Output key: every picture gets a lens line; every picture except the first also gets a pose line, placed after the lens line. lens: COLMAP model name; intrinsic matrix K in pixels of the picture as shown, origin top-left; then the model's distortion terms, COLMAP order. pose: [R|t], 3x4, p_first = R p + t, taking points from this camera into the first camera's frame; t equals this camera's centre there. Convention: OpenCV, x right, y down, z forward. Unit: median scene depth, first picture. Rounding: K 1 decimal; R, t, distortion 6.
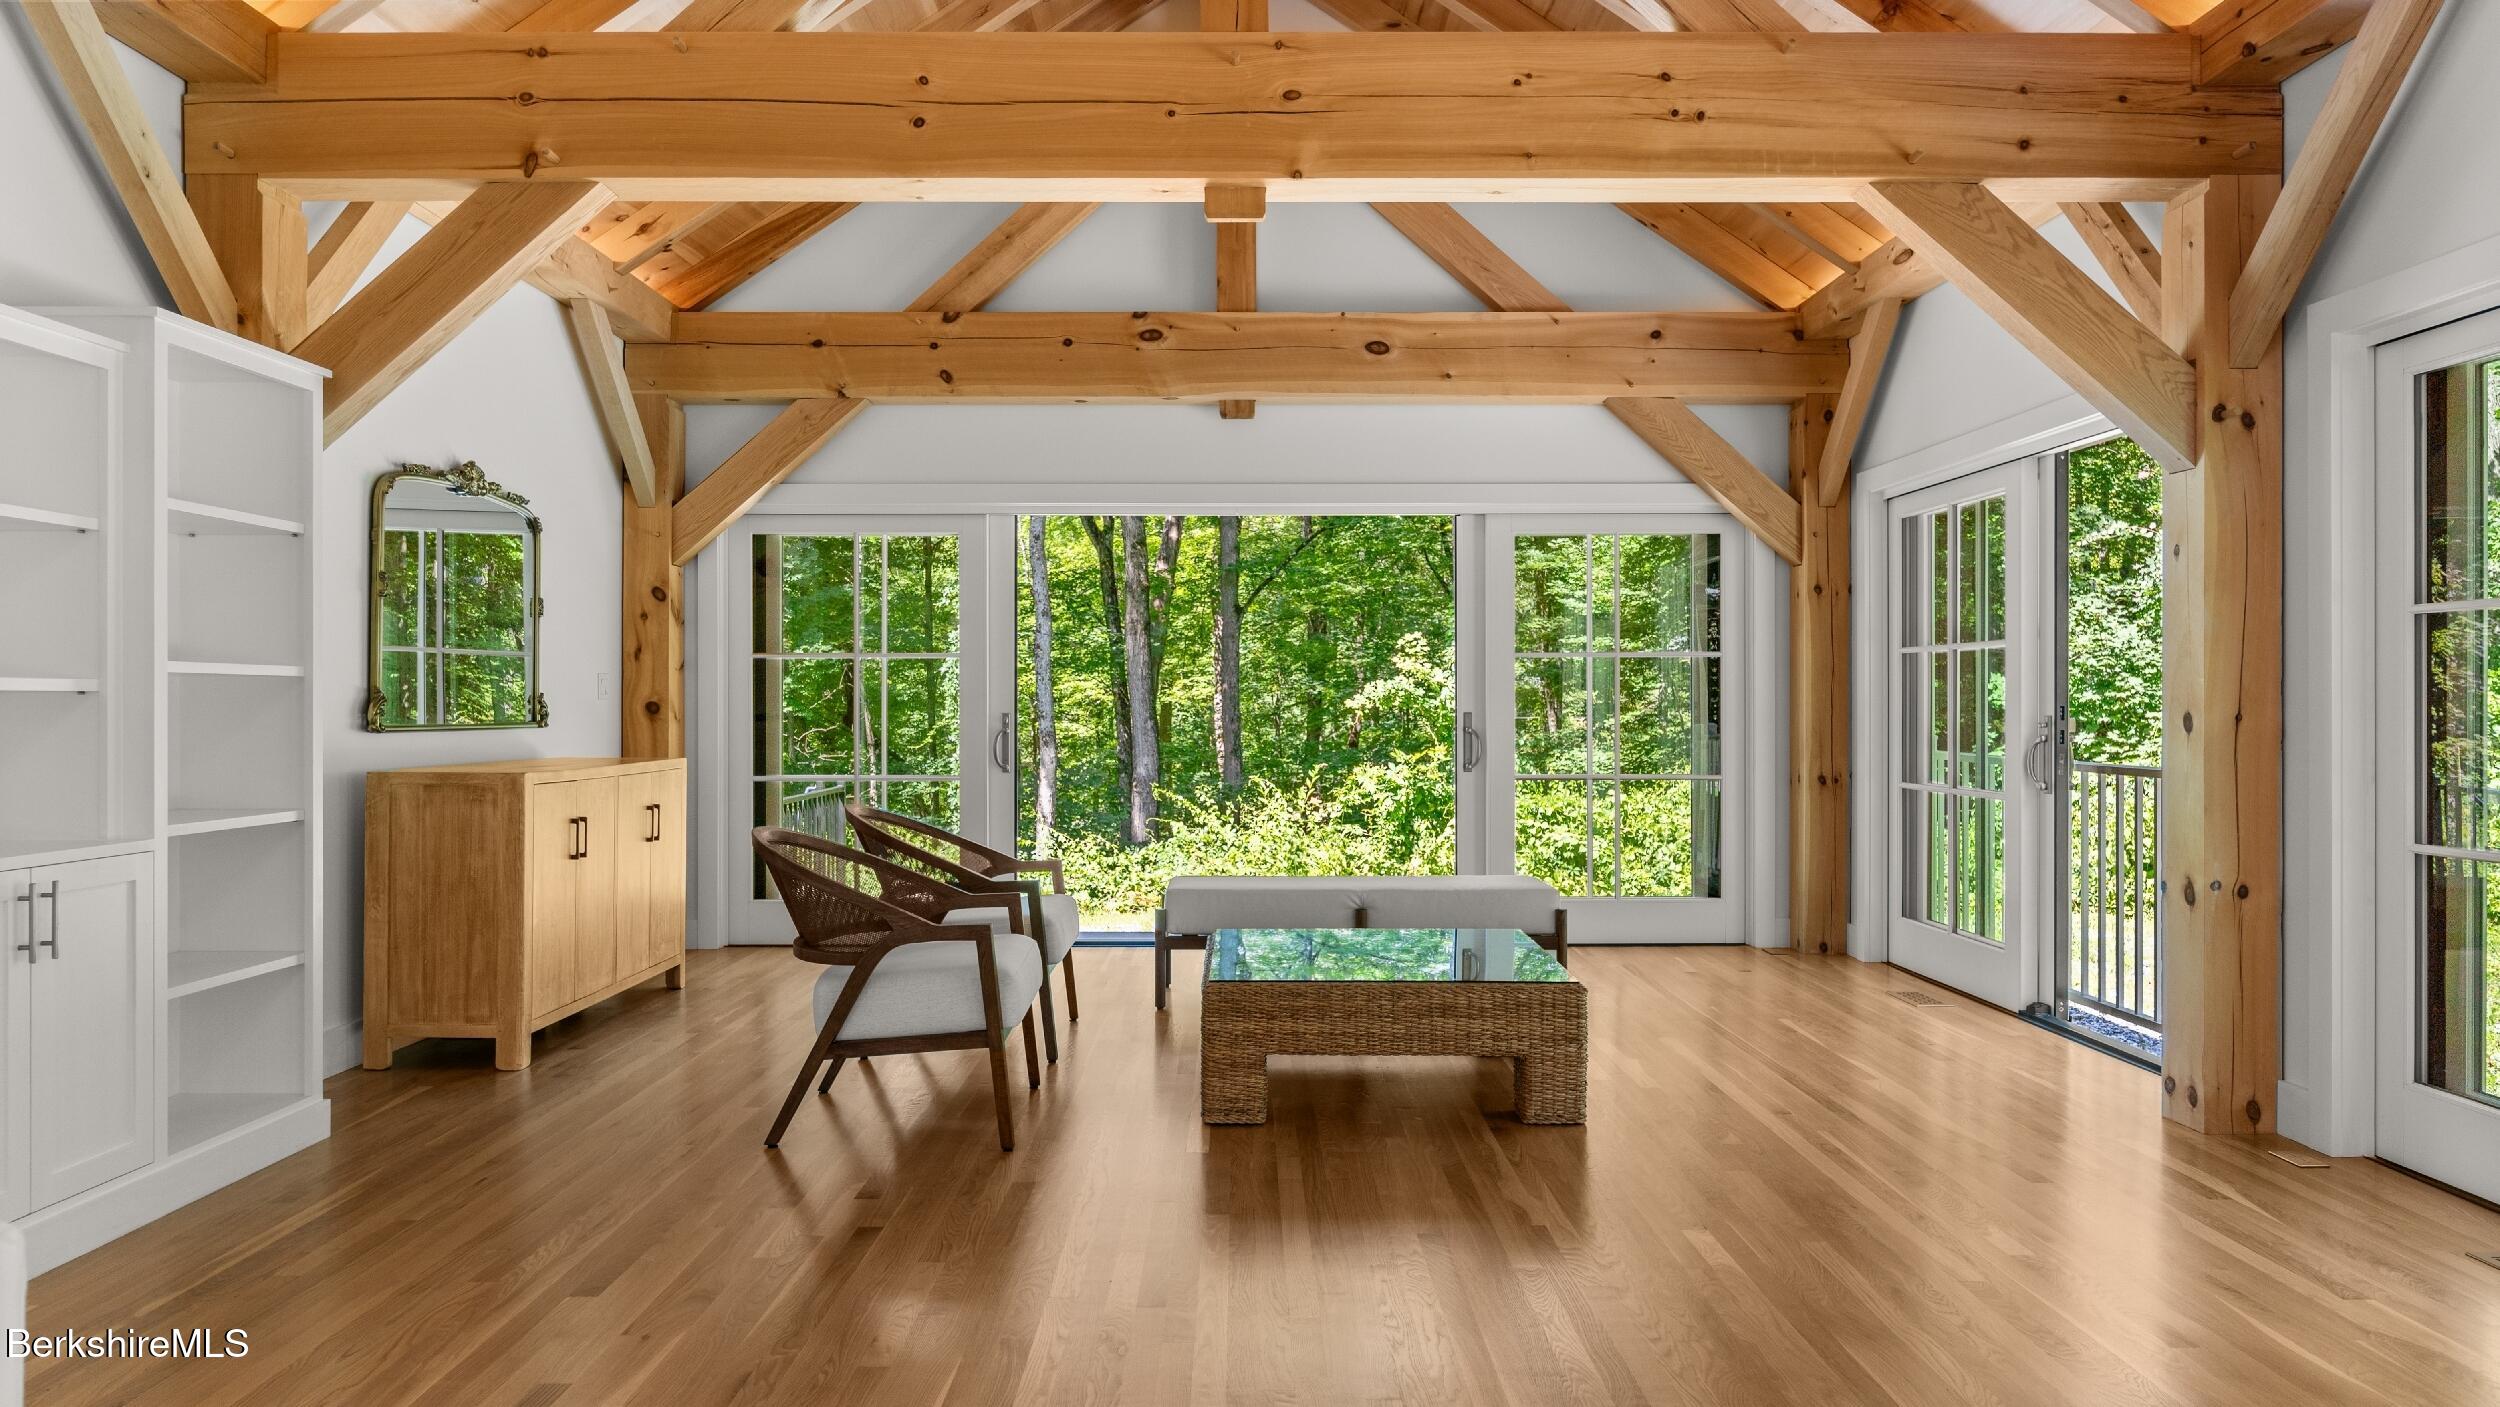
lens RADIAL K [[1643.9, 0, 1248.4], [0, 1643.9, 692.5], [0, 0, 1]] dist [0.000310, -0.000011]
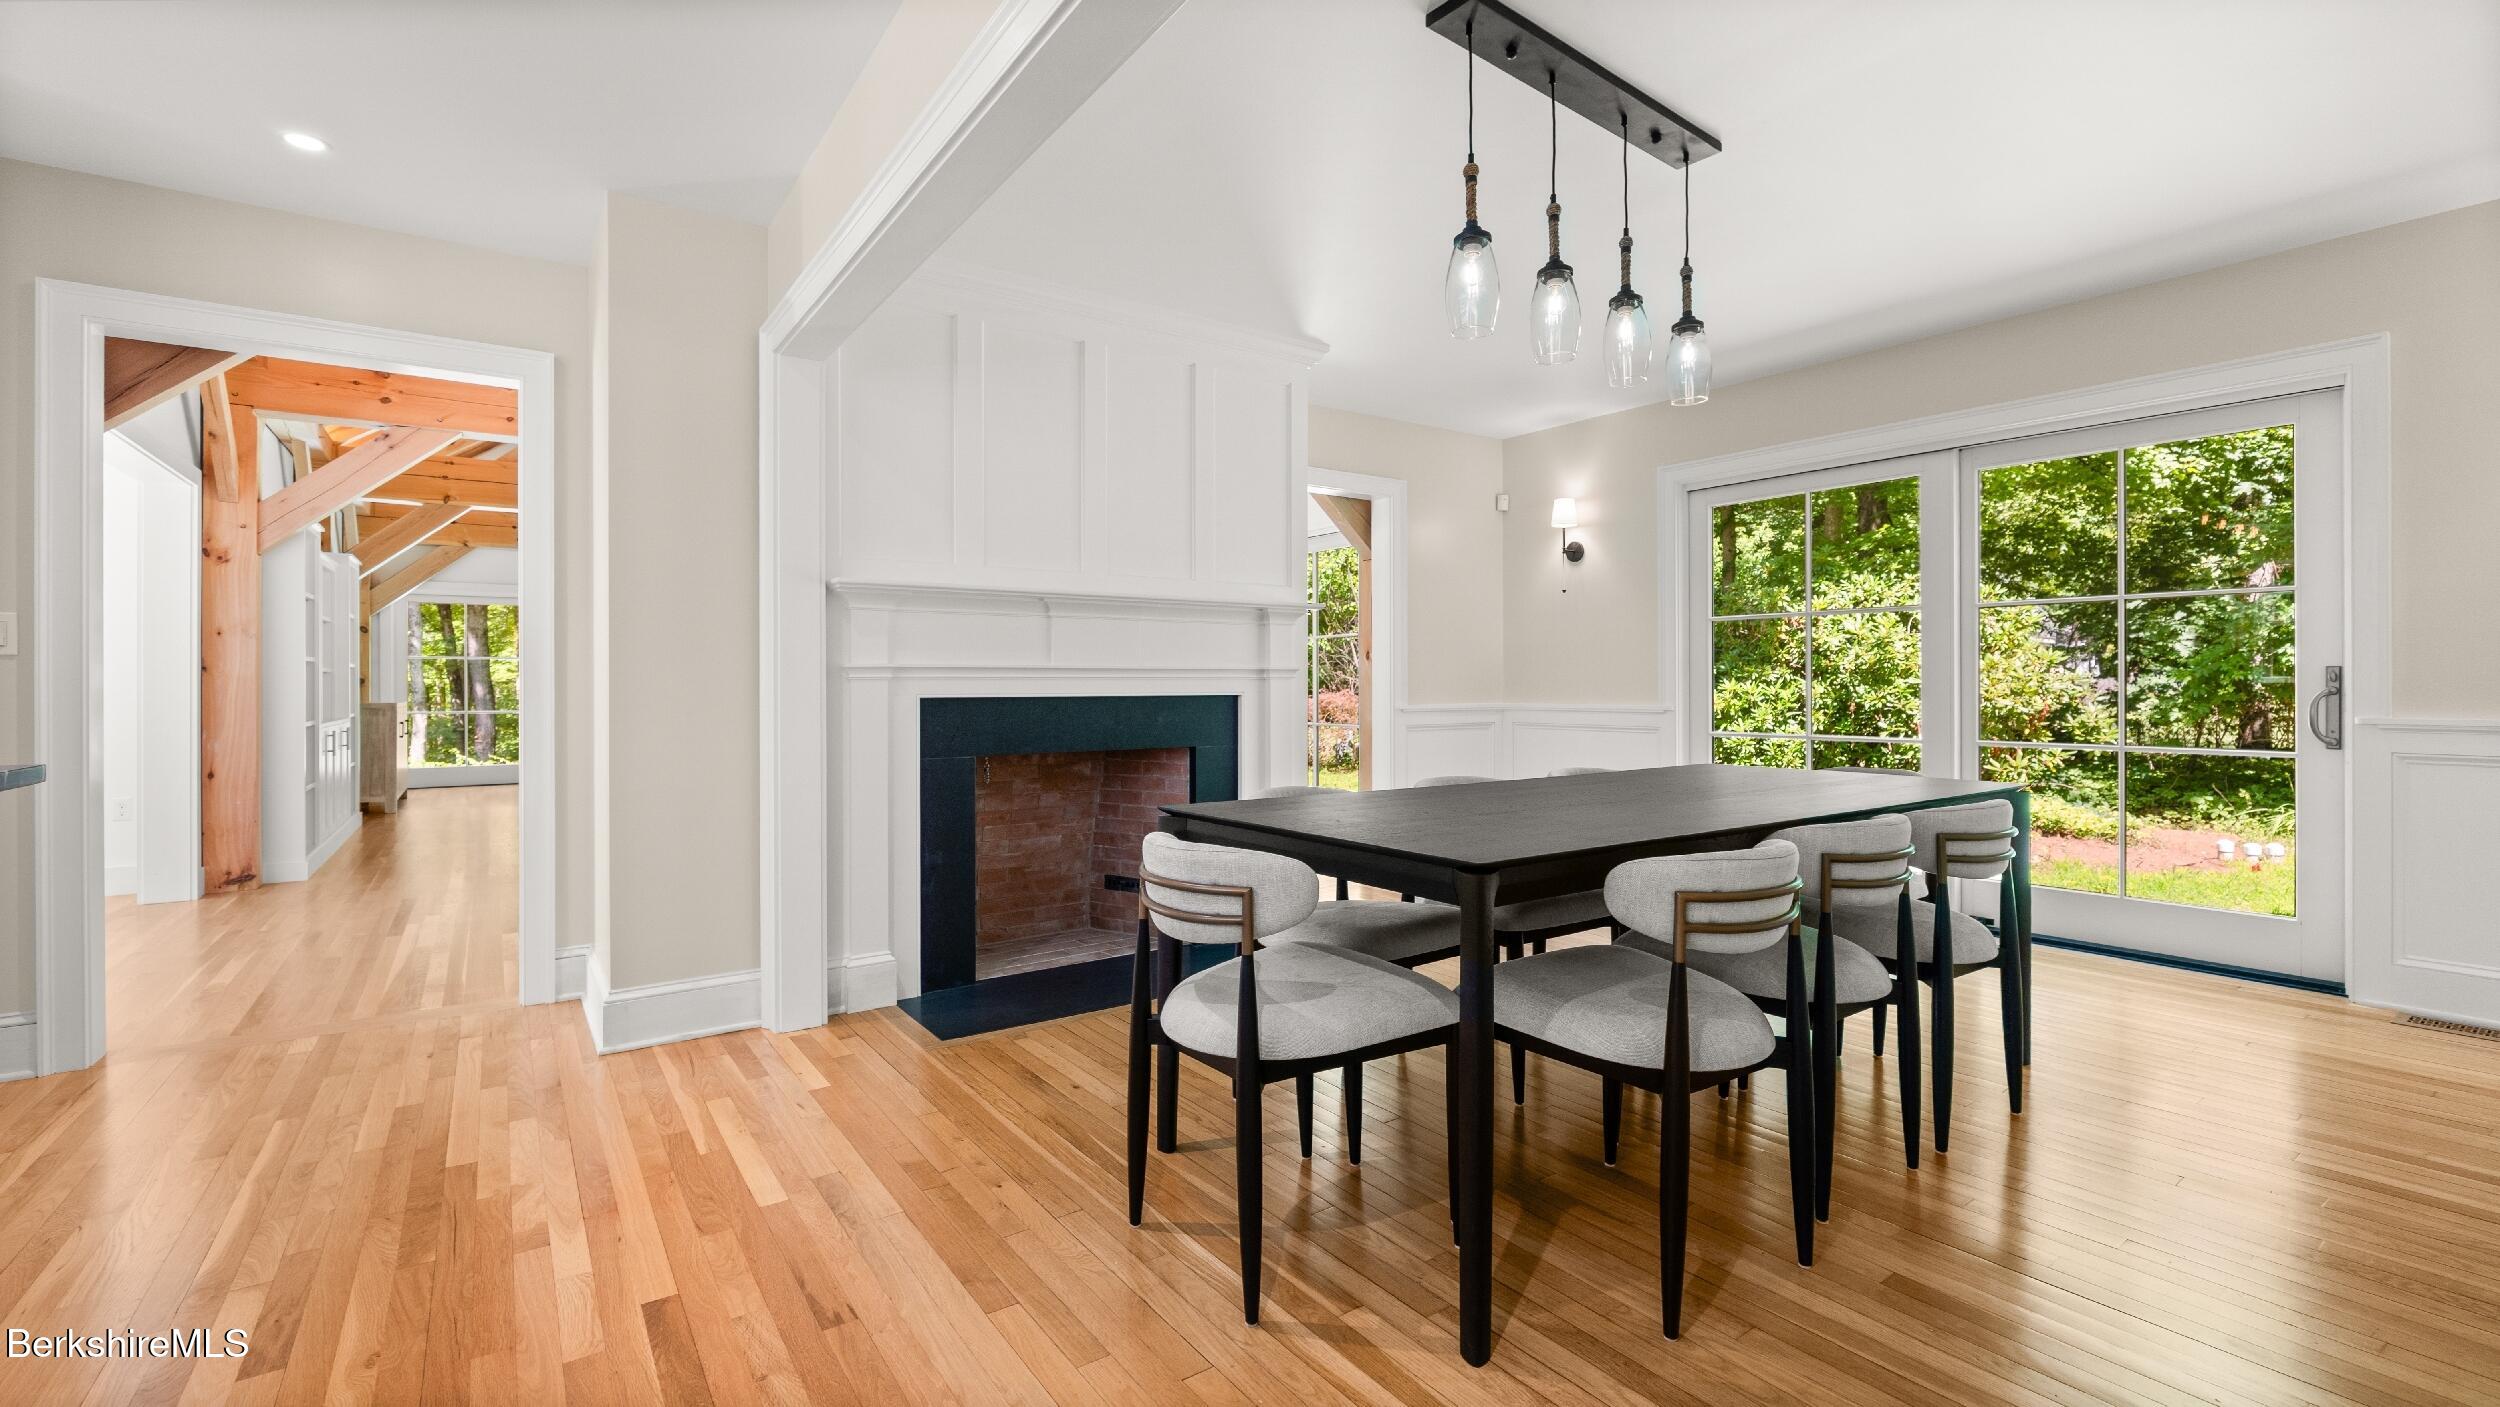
lens RADIAL K [[1142.4, 0, 1249.9], [0, 1142.4, 662.5], [0, 0, 1]] dist [-0.004601, -0.000517]
pose [[0.836027, 0.006015, 0.548655, -0.202898], [0.002371, 0.999891, -0.014574, 0.009834], [-0.548683, 0.013485, 0.835922, -0.928468]]
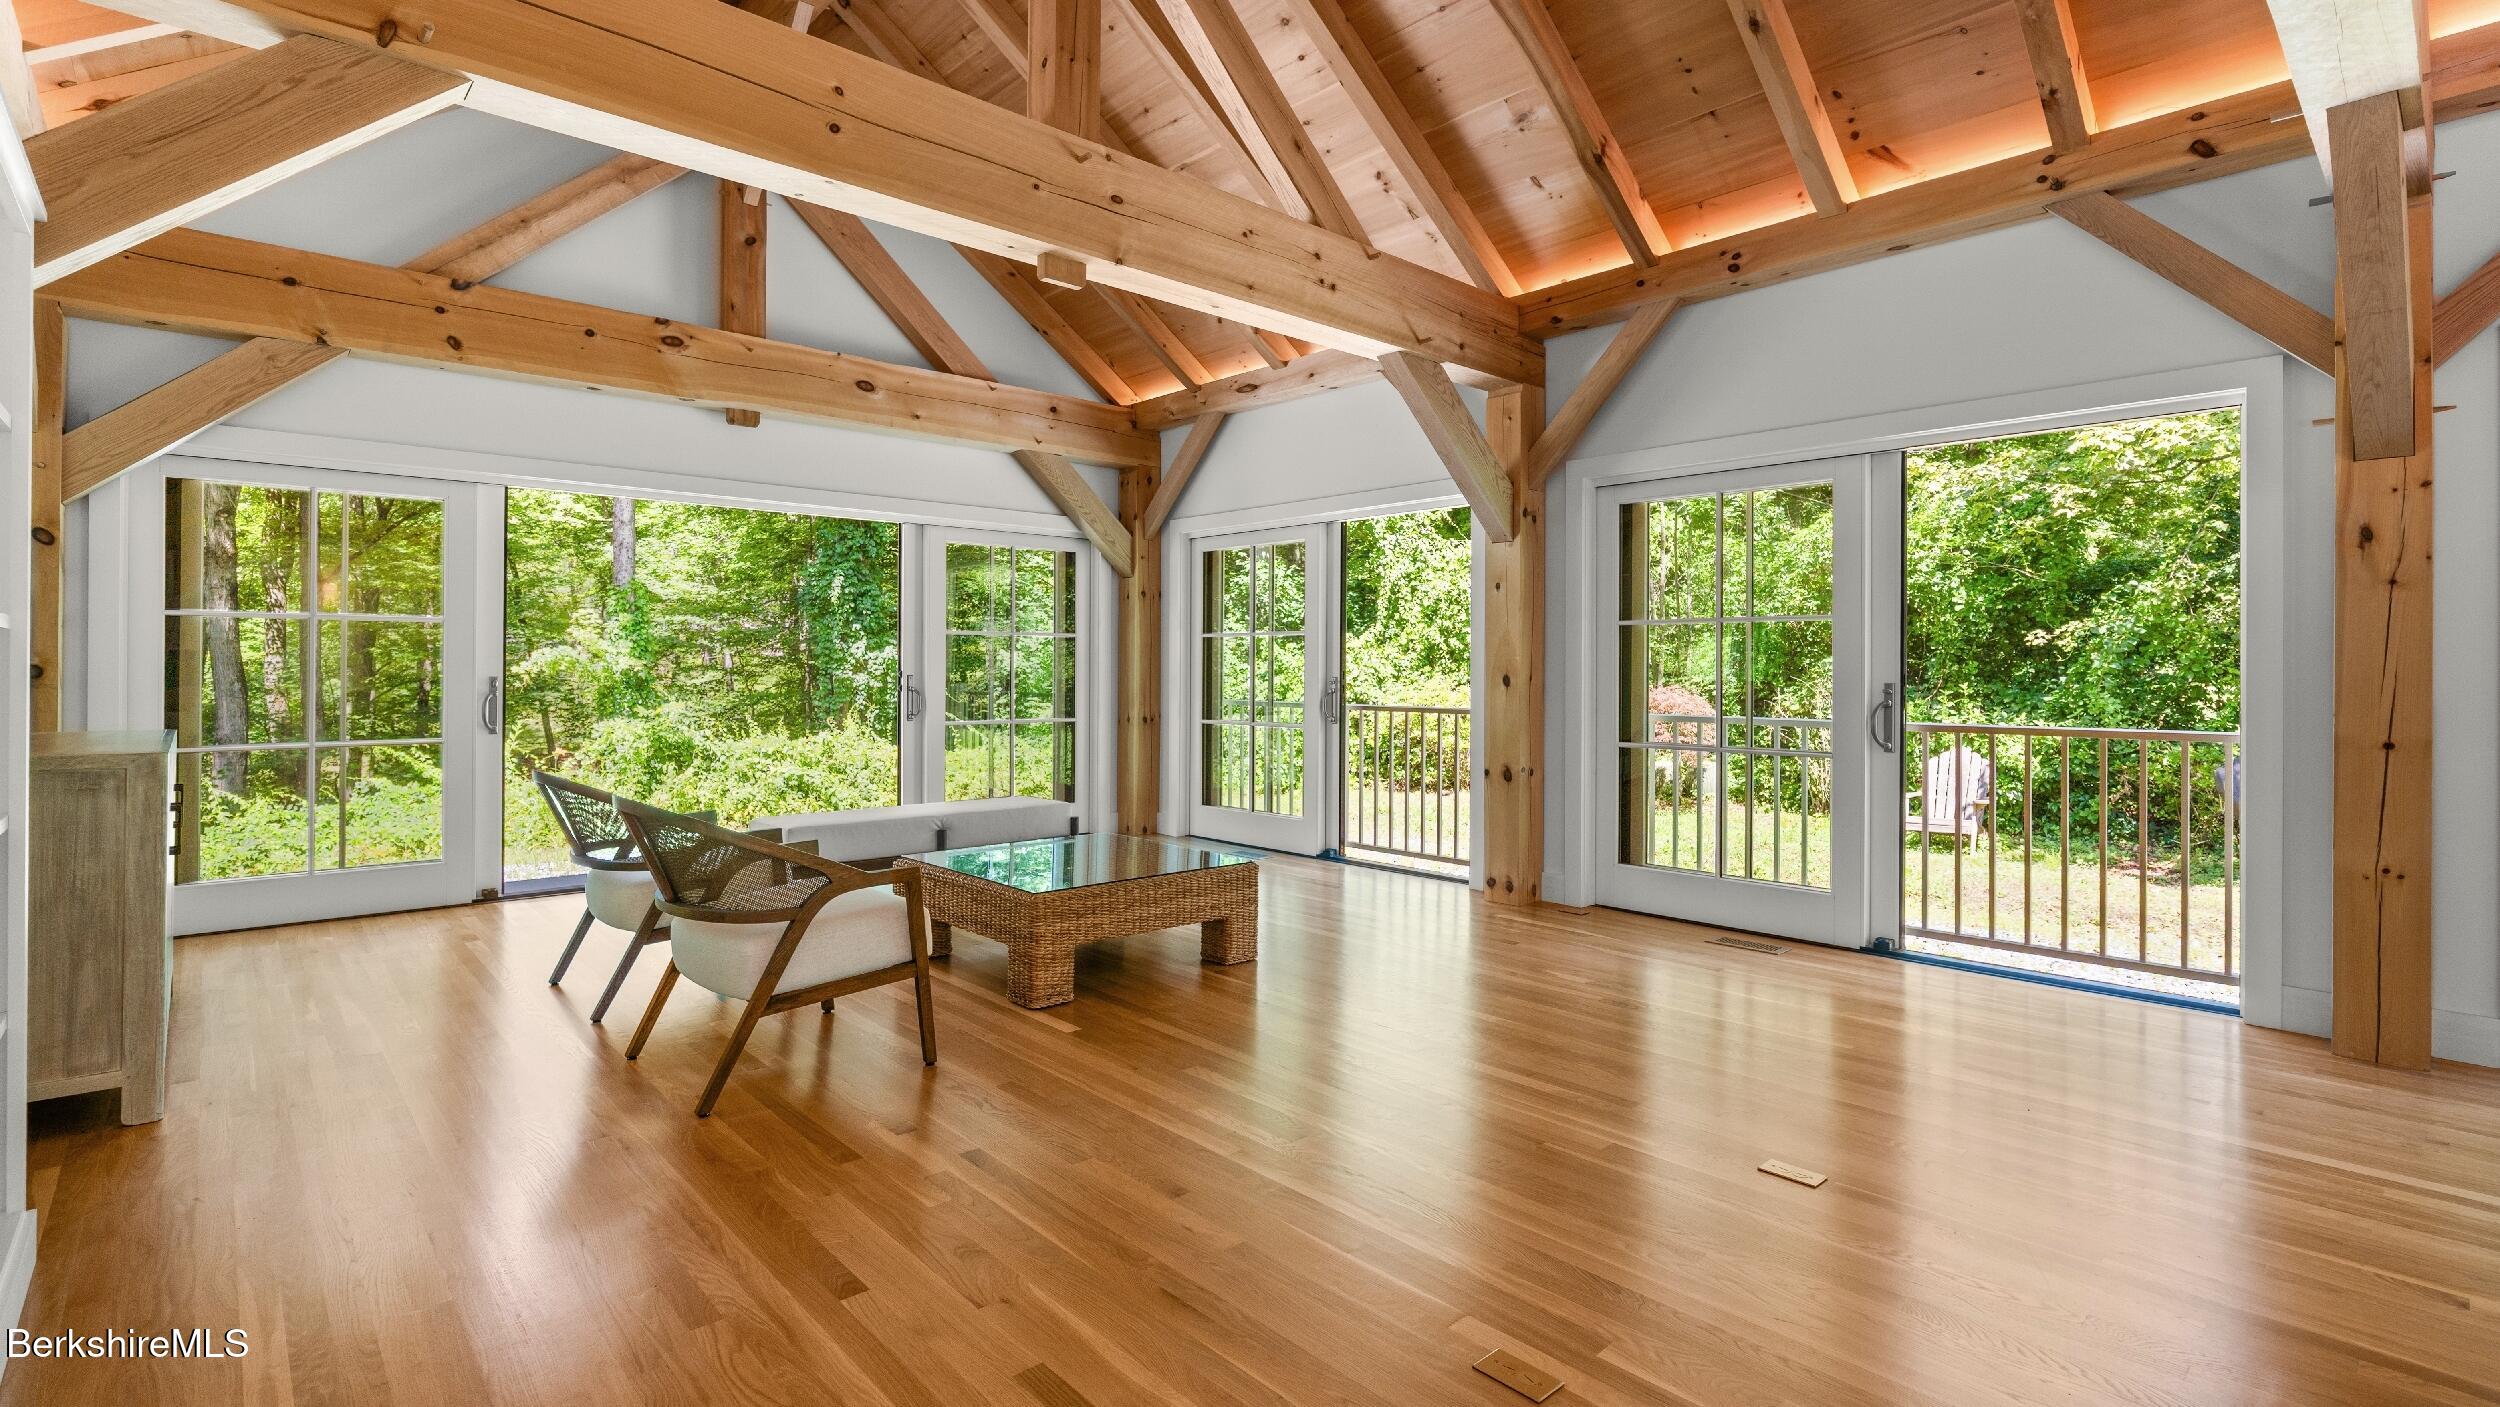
lens RADIAL K [[1142.4, 0, 1249.9], [0, 1142.4, 662.5], [0, 0, 1]] dist [-0.004601, -0.000517]
pose [[0.738841, 0.005793, 0.673855, -0.292978], [-0.007121, 0.999974, -0.000790, 0.000698], [-0.673843, -0.004214, 0.738863, 0.154695]]
